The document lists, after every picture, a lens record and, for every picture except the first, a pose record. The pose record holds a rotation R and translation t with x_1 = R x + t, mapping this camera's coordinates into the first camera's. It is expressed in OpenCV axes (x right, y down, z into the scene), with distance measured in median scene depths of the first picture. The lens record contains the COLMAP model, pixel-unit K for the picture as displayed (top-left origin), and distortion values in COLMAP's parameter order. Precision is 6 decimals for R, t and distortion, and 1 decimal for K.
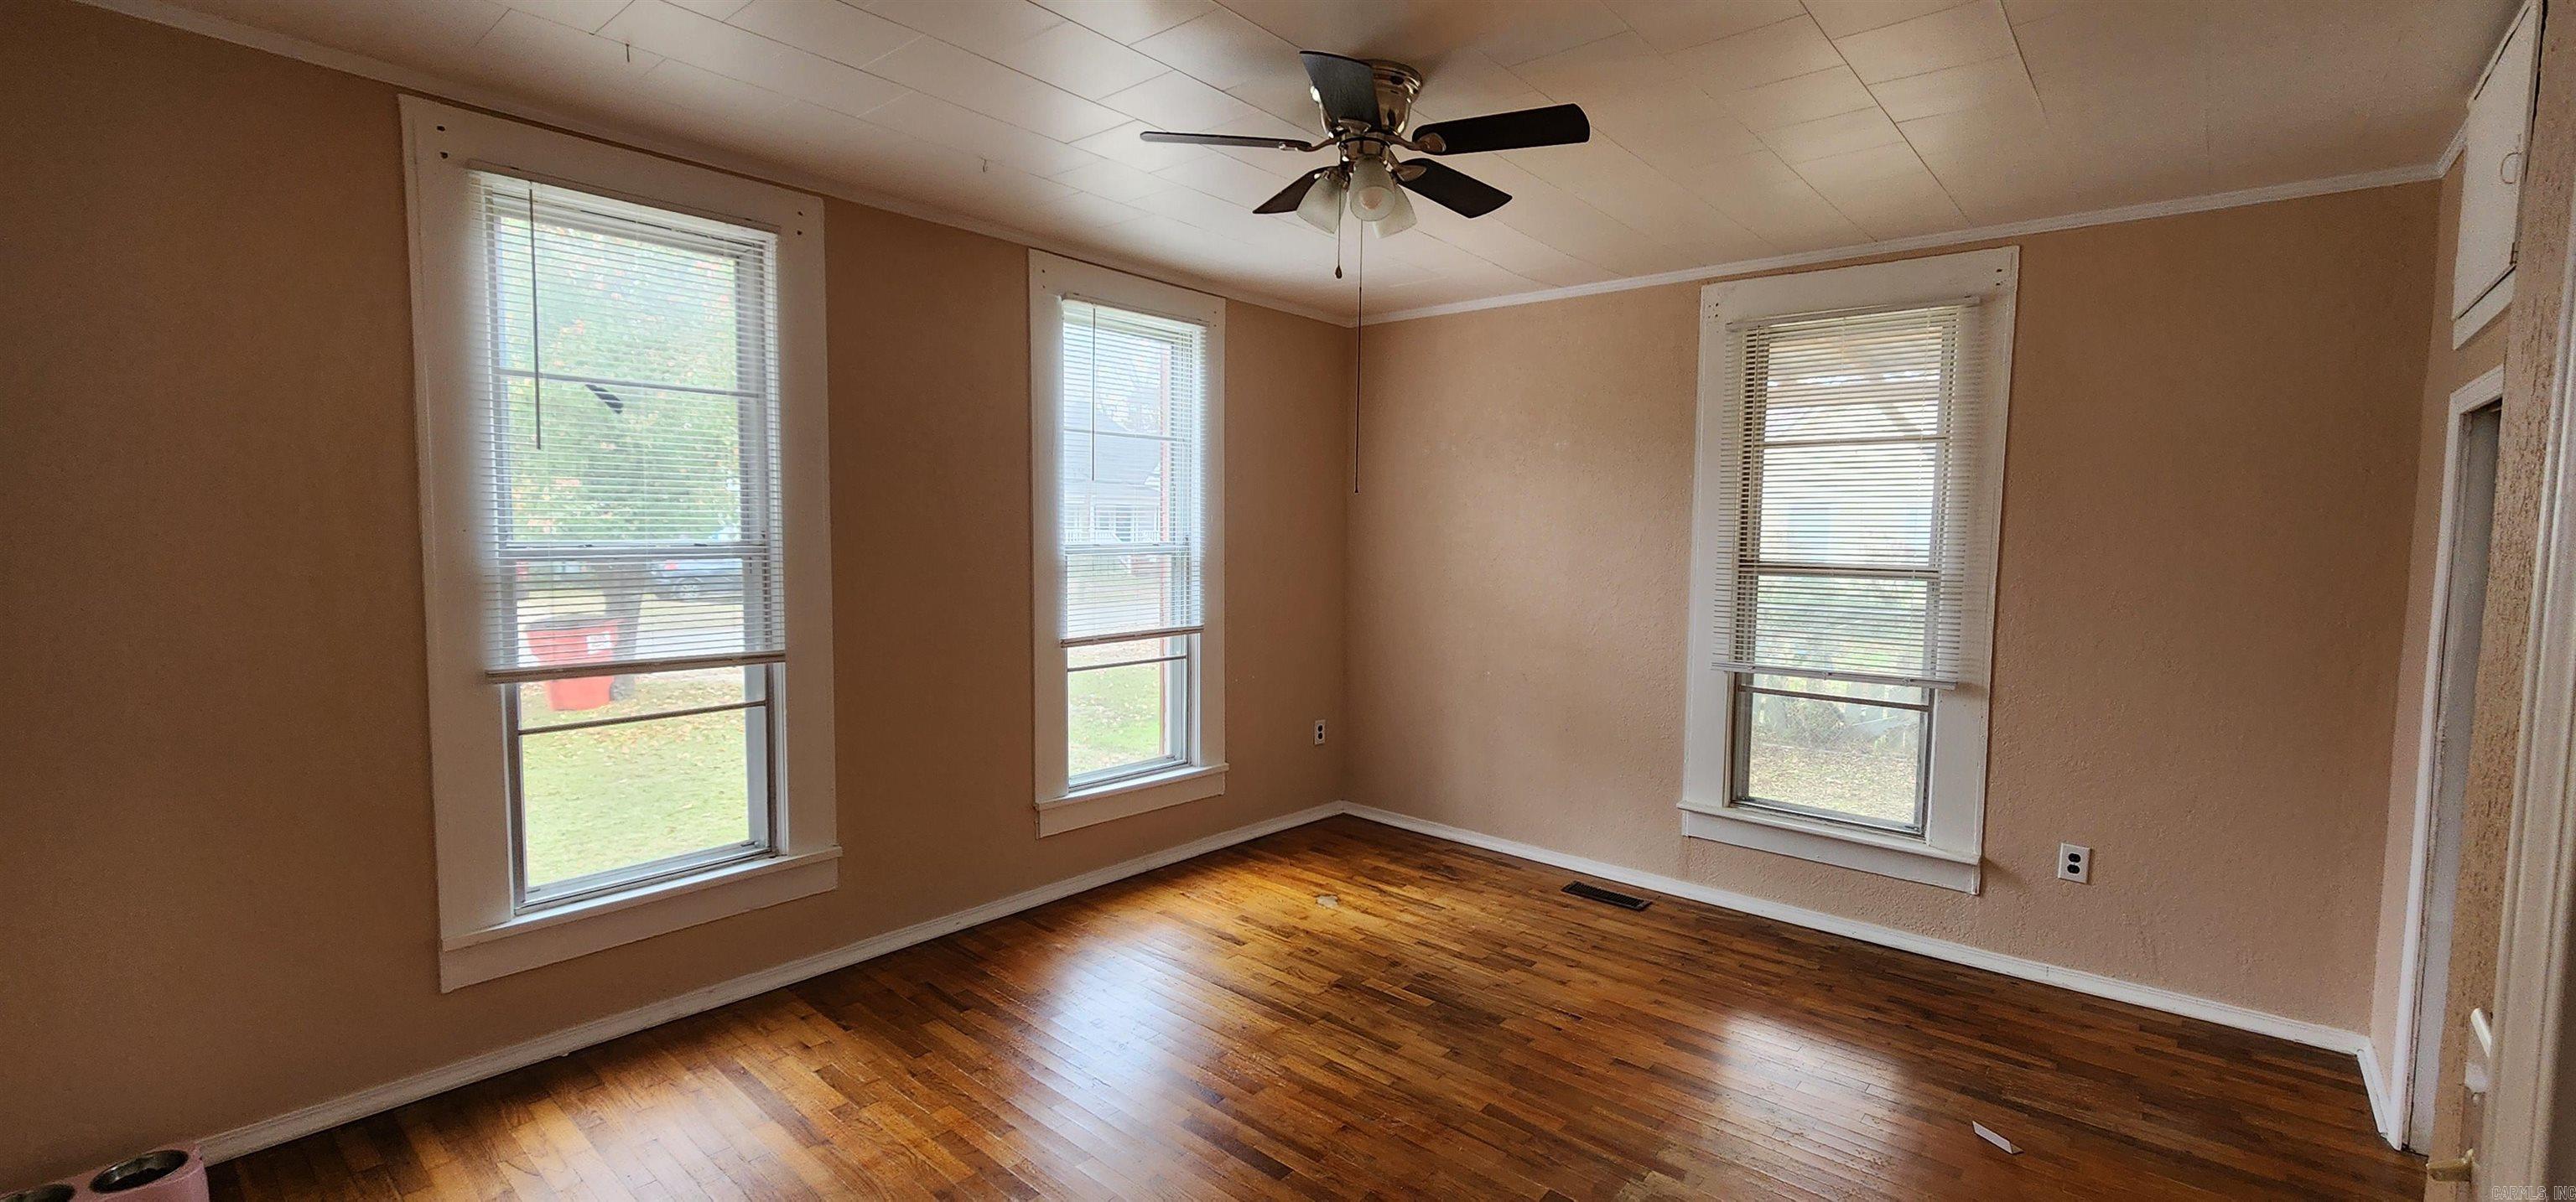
lens RADIAL K [[1055.5, 0, 1291.6], [0, 1055.5, 601.9], [0, 0, 1]] dist [-0.007753, 0.001370]
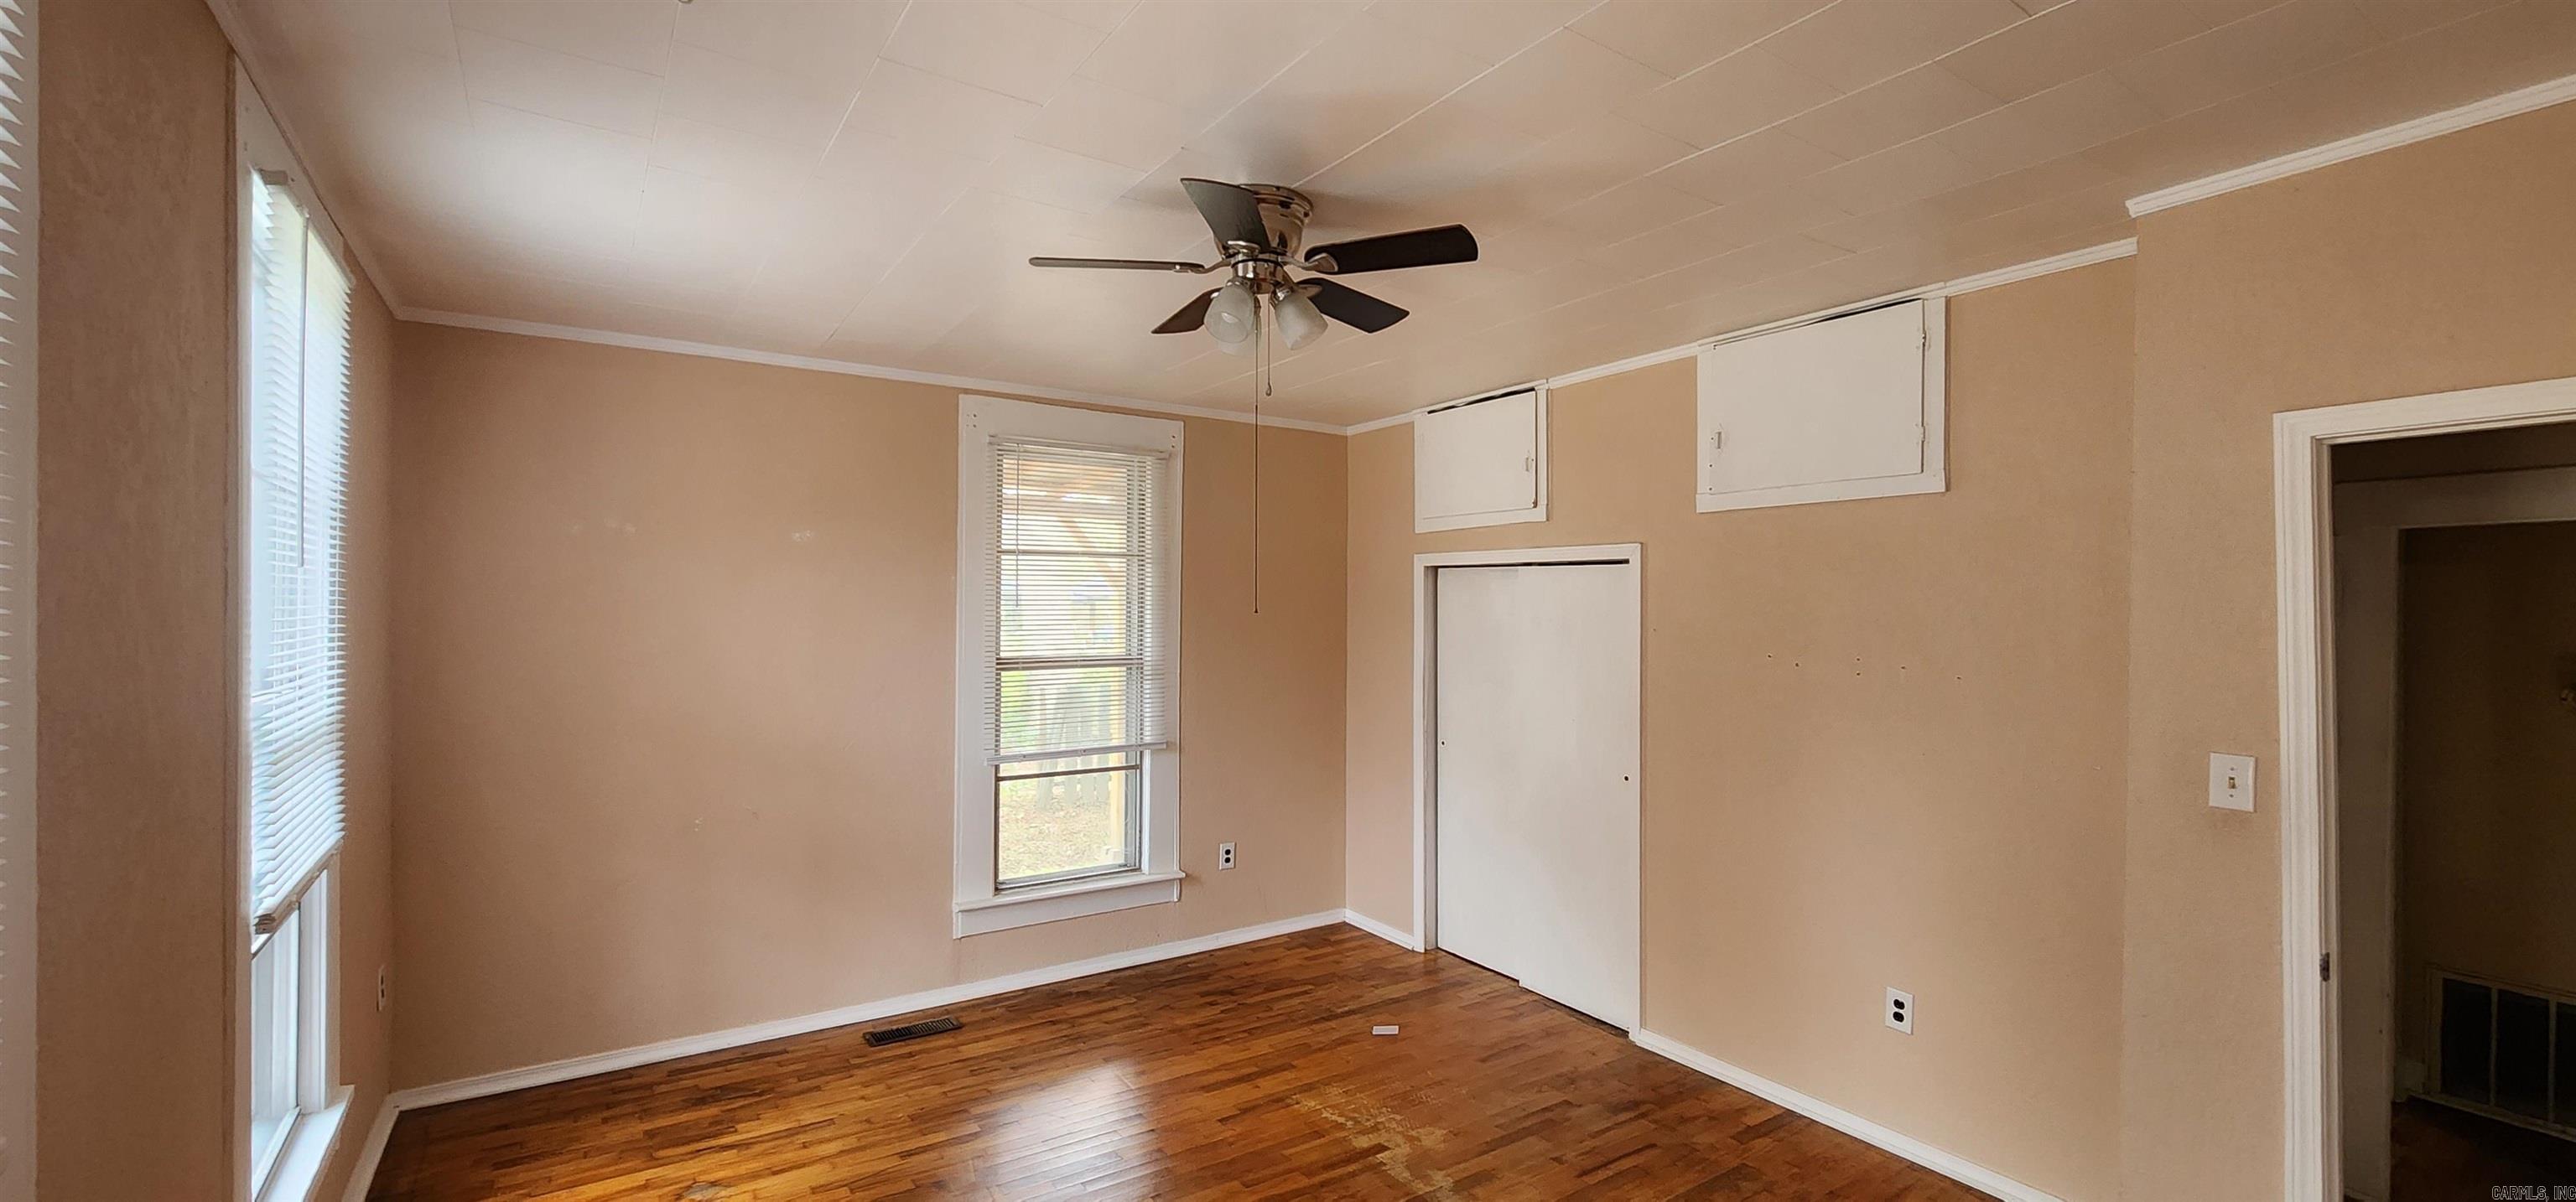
lens RADIAL K [[1055.5, 0, 1282.1], [0, 1055.5, 606.6], [0, 0, 1]] dist [-0.007753, 0.001370]
pose [[0.259410, -0.005505, 0.965752, -0.538835], [0.075769, 0.997018, -0.014669, -0.055364], [-0.962790, 0.076979, 0.259054, 0.456949]]
